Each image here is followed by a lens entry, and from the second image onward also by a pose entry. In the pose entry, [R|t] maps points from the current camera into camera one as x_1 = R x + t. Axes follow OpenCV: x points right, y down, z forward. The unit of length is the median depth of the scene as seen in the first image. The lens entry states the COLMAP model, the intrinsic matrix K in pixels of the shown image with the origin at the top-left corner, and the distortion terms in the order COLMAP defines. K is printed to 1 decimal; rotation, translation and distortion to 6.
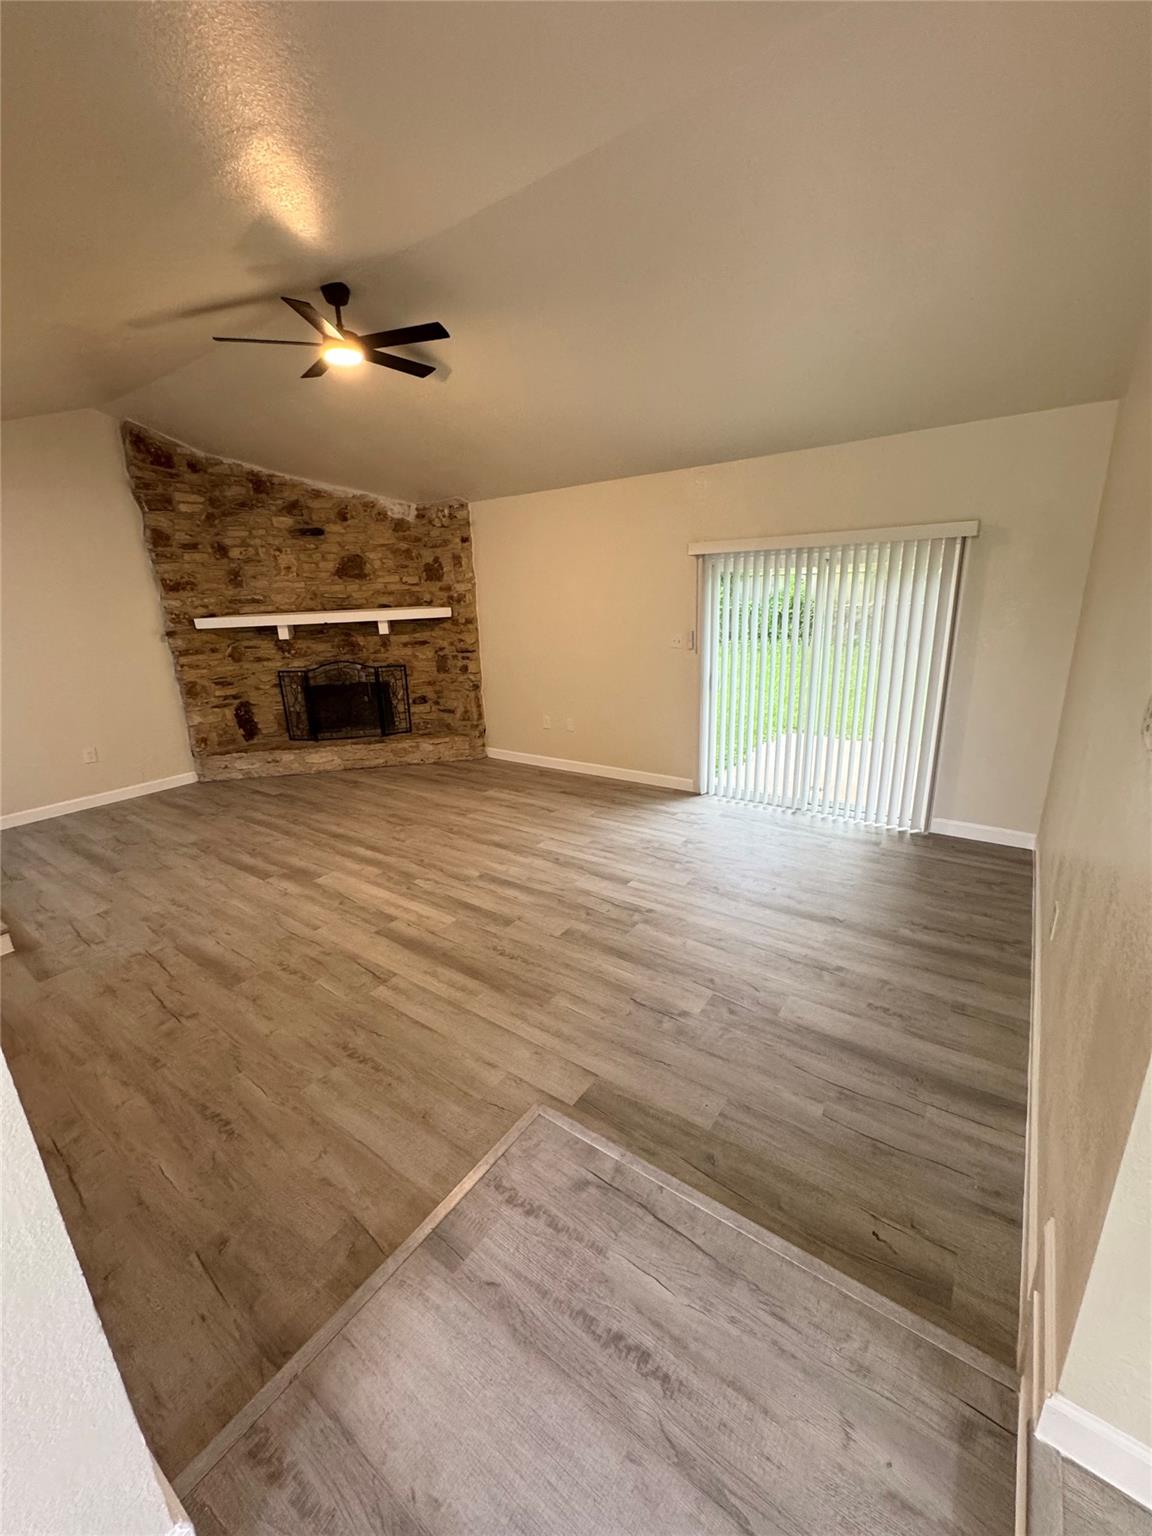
lens RADIAL K [[613.1, 0, 579.1], [0, 613.1, 768.8], [0, 0, 1]] dist [-0.002993, 0.000271]
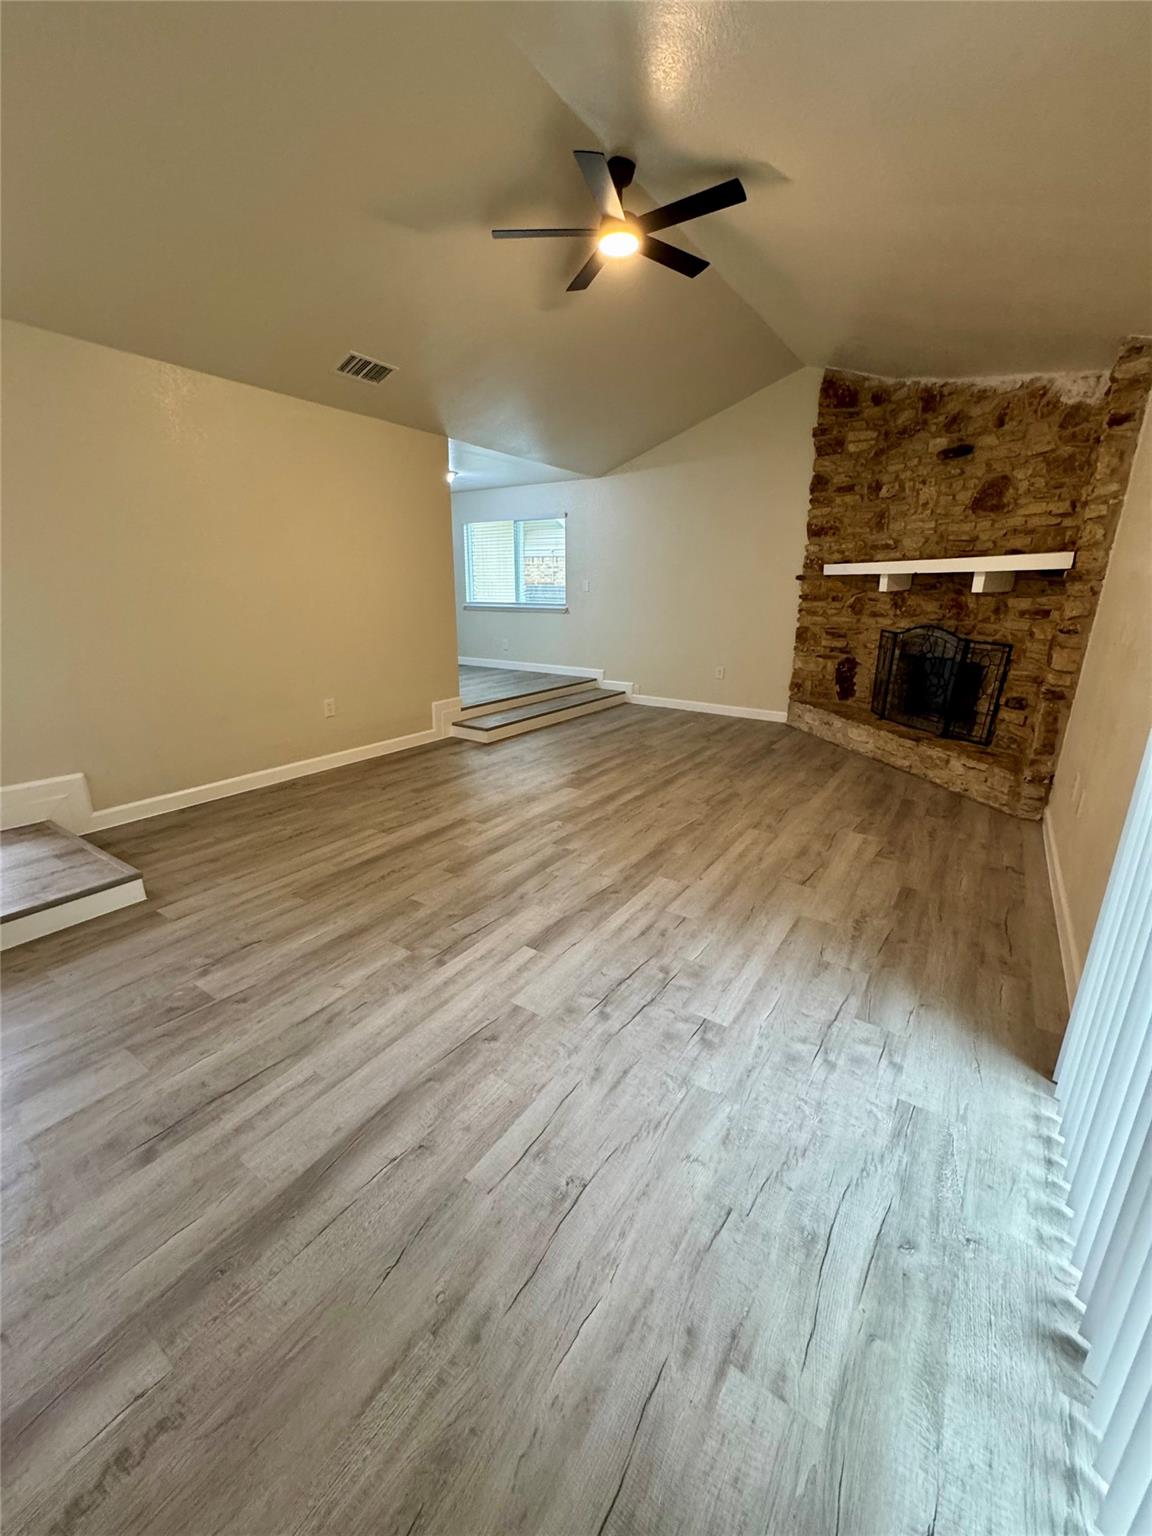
lens RADIAL K [[613.1, 0, 579.1], [0, 613.1, 768.8], [0, 0, 1]] dist [-0.002993, 0.000271]
pose [[0.031571, 0.321891, -0.946250, 0.418626], [-0.291431, 0.908549, 0.299342, -0.129024], [0.956071, 0.266316, 0.122493, 0.603593]]
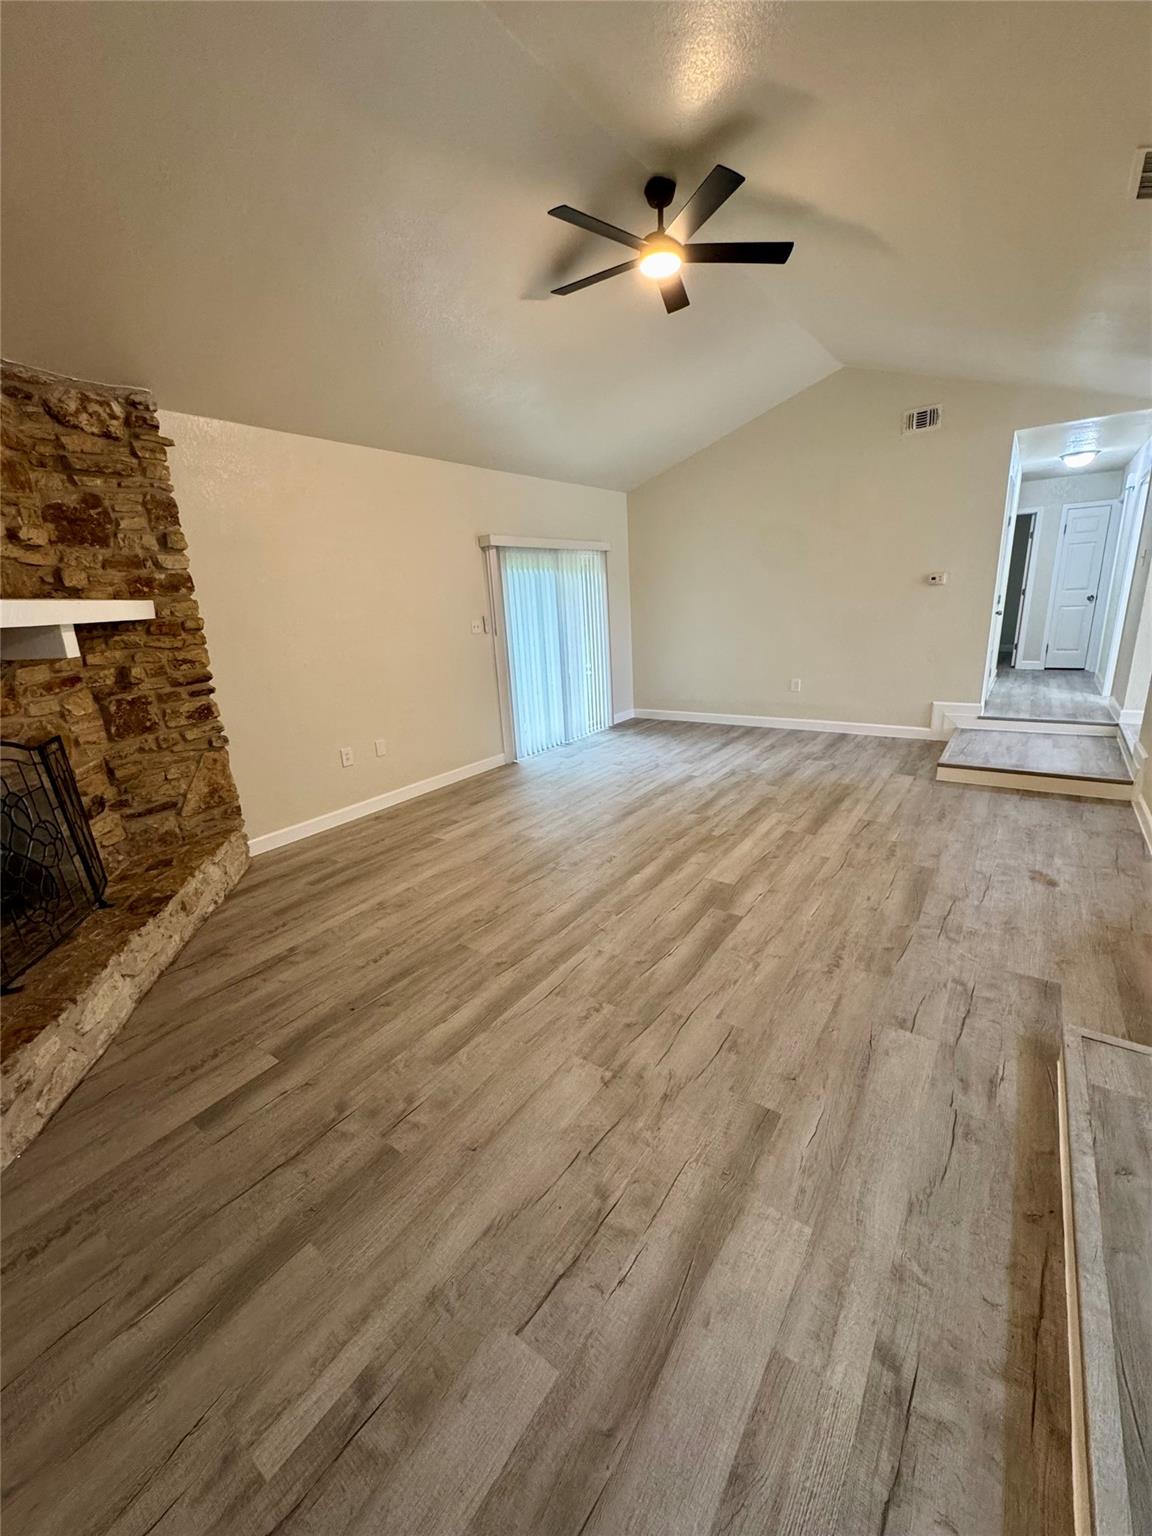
lens RADIAL K [[613.1, 0, 579.1], [0, 613.1, 768.8], [0, 0, 1]] dist [-0.002993, 0.000271]
pose [[0.000091, -0.234830, 0.972037, -0.819490], [0.334510, 0.916047, 0.221272, -0.142179], [-0.942392, 0.325136, 0.078637, 0.742418]]
